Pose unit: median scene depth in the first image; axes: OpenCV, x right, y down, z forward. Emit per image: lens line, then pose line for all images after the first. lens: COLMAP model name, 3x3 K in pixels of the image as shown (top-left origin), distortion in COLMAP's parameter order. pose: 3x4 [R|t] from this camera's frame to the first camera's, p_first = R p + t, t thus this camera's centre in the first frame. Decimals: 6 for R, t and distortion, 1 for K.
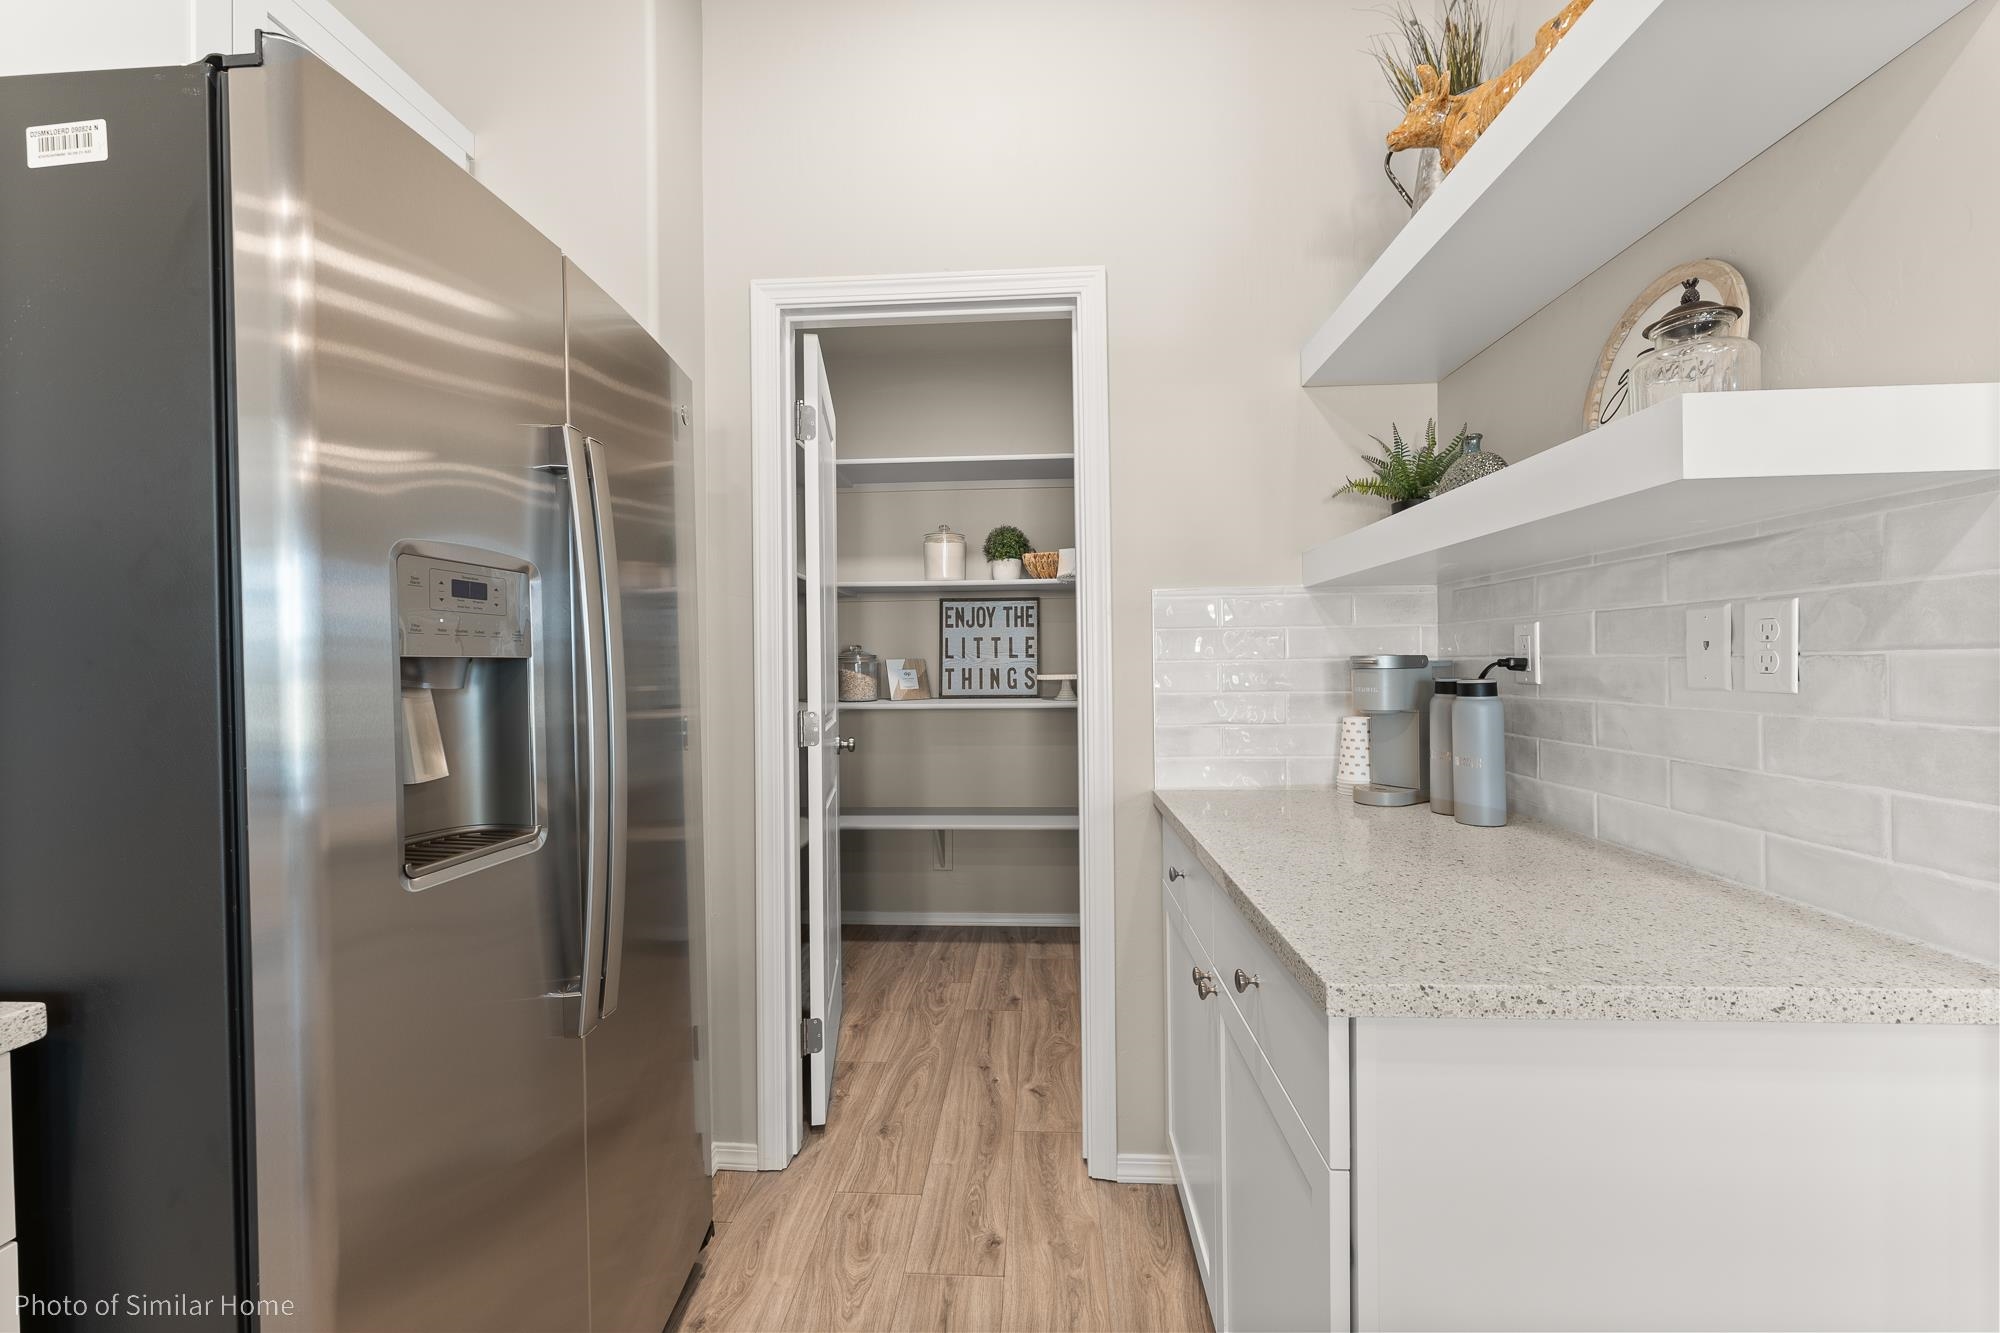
lens RADIAL K [[798.4, 0, 1000.0], [0, 798.4, 666.5], [0, 0, 1]] dist [0.000728, -0.000102]
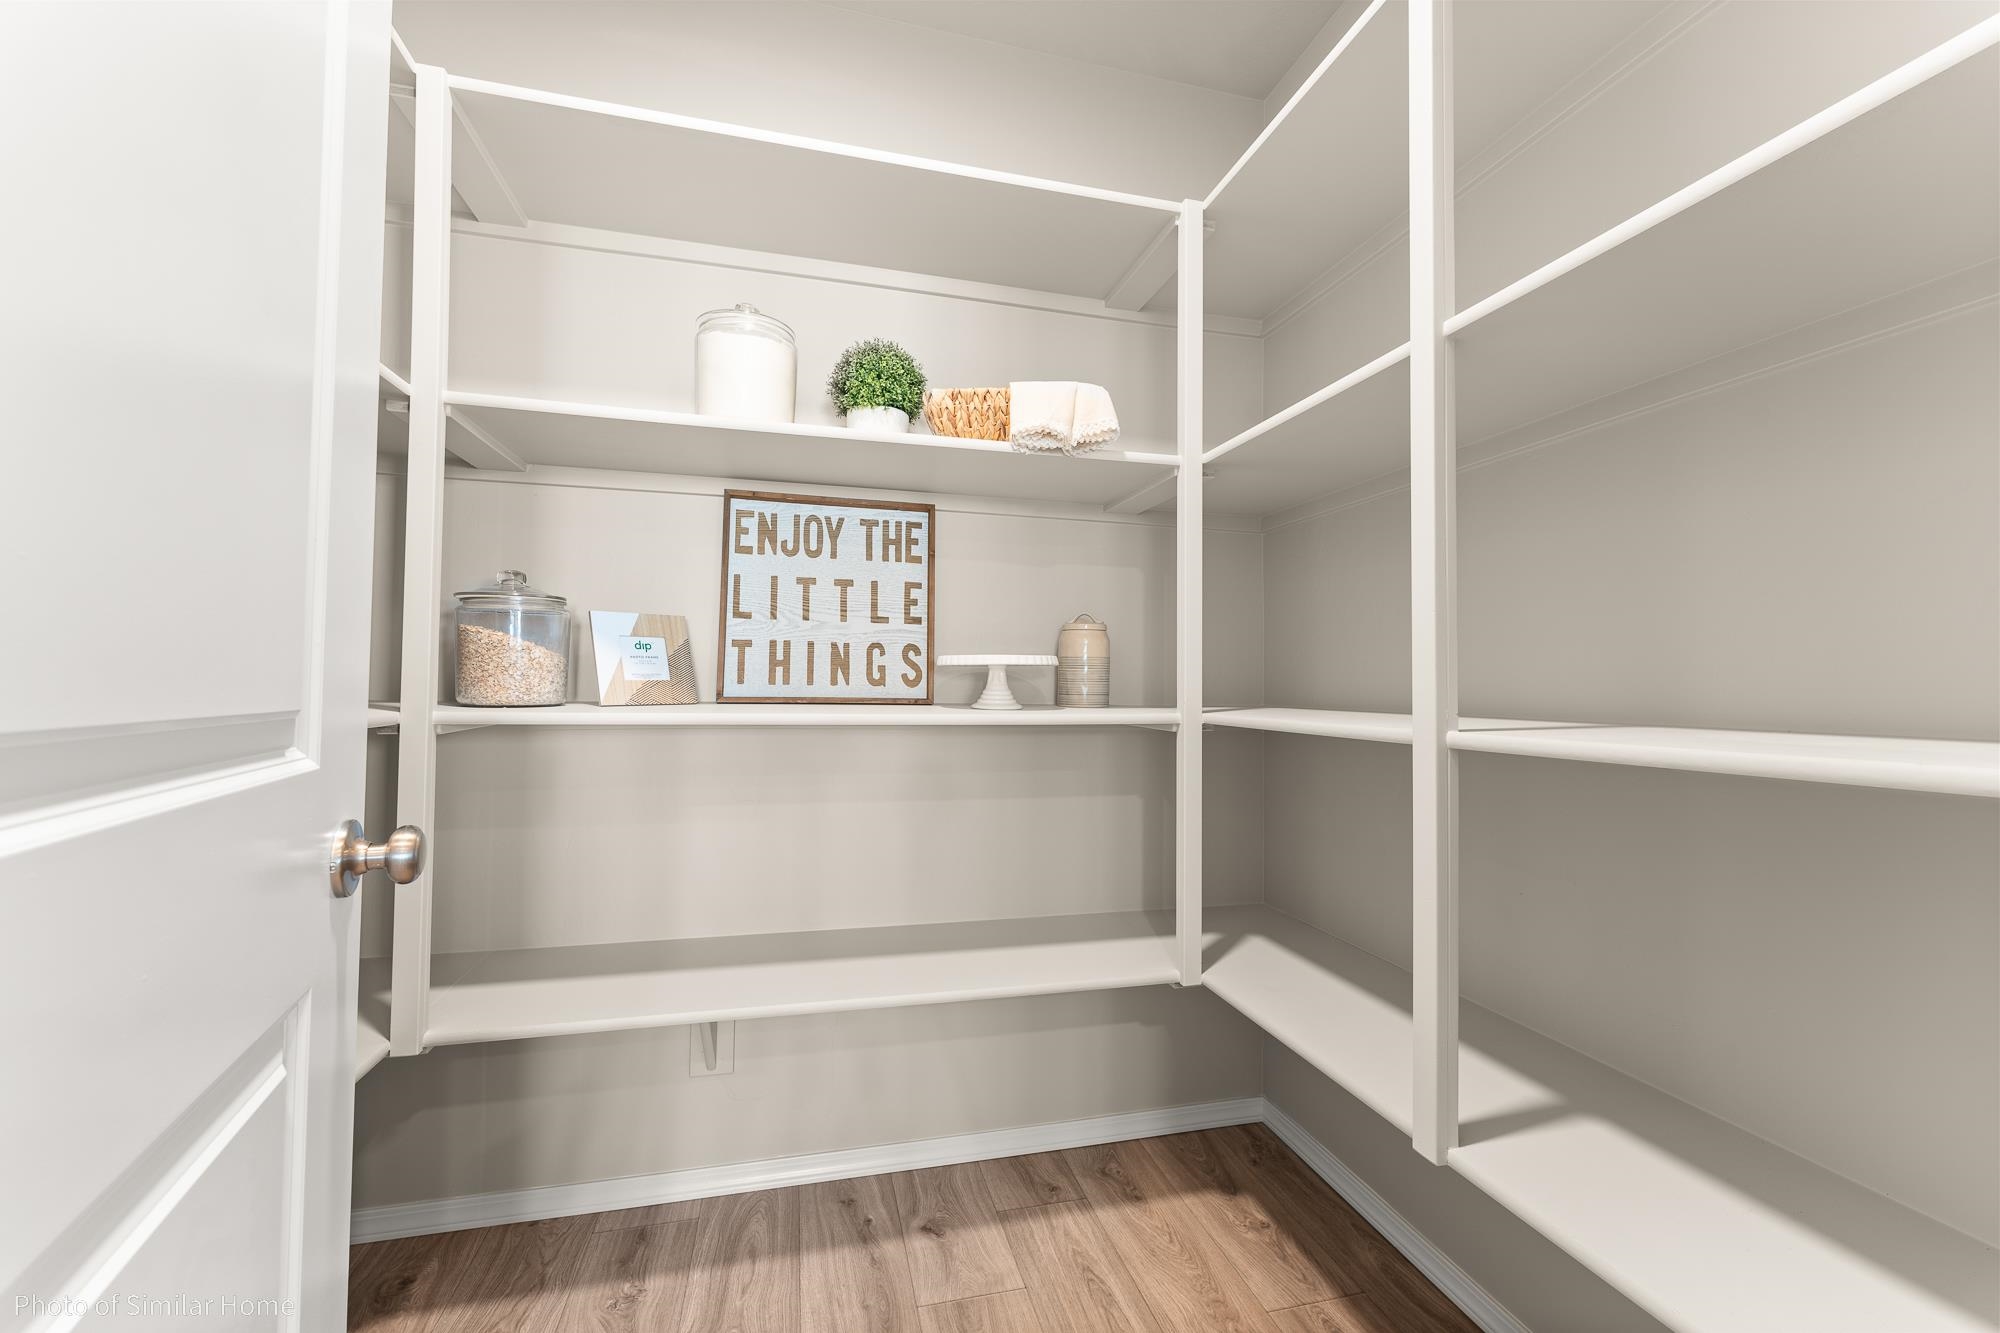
lens RADIAL K [[798.4, 0, 1000.0], [0, 798.4, 666.5], [0, 0, 1]] dist [0.000728, -0.000102]
pose [[0.954118, 0.029942, 0.297929, -0.057901], [-0.020714, 0.999204, -0.034084, 0.031148], [-0.298712, 0.026349, 0.953979, 0.509248]]
